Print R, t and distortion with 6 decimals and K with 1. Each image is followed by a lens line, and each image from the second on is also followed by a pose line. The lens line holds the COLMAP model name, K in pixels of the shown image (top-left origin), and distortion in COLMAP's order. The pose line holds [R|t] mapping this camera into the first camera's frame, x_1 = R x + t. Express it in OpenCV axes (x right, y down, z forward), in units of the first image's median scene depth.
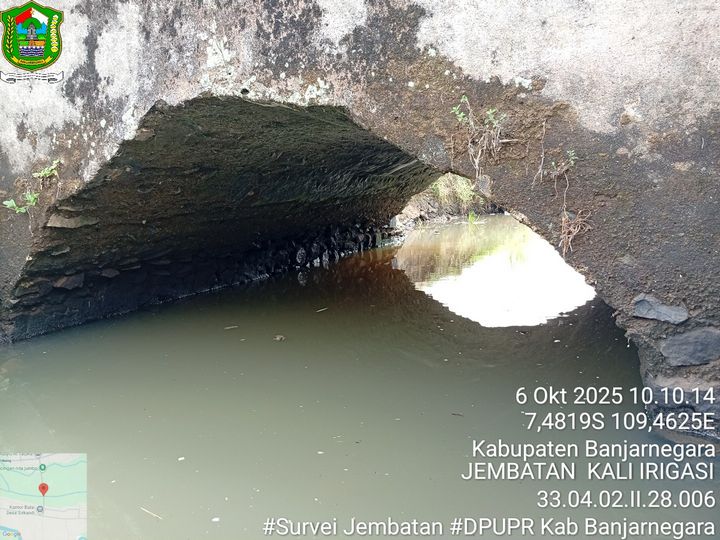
lens RADIAL K [[550.9, 0, 357.8], [0, 550.9, 271.8], [0, 0, 1]] dist [0.101461, -0.213719]
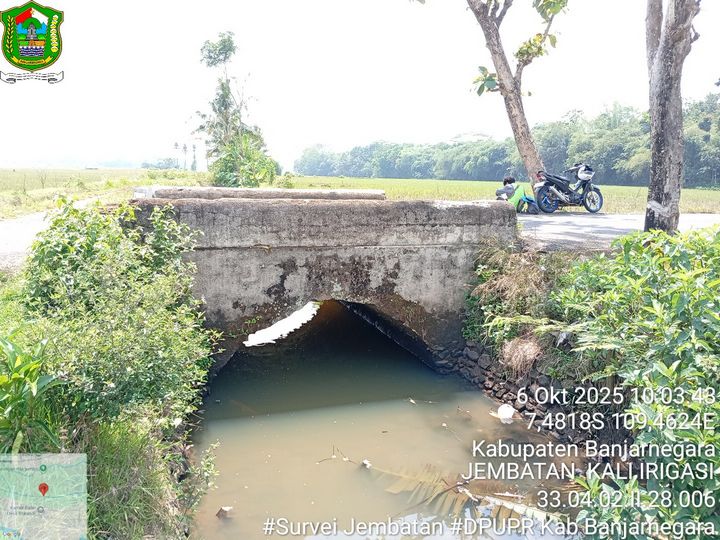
lens RADIAL K [[550.9, 0, 357.8], [0, 550.9, 271.8], [0, 0, 1]] dist [0.101461, -0.213719]
pose [[0.694239, -0.052591, 0.717821, -2.554100], [0.040727, 0.998599, 0.033773, -0.593155], [-0.718591, 0.005788, 0.695409, -1.413558]]
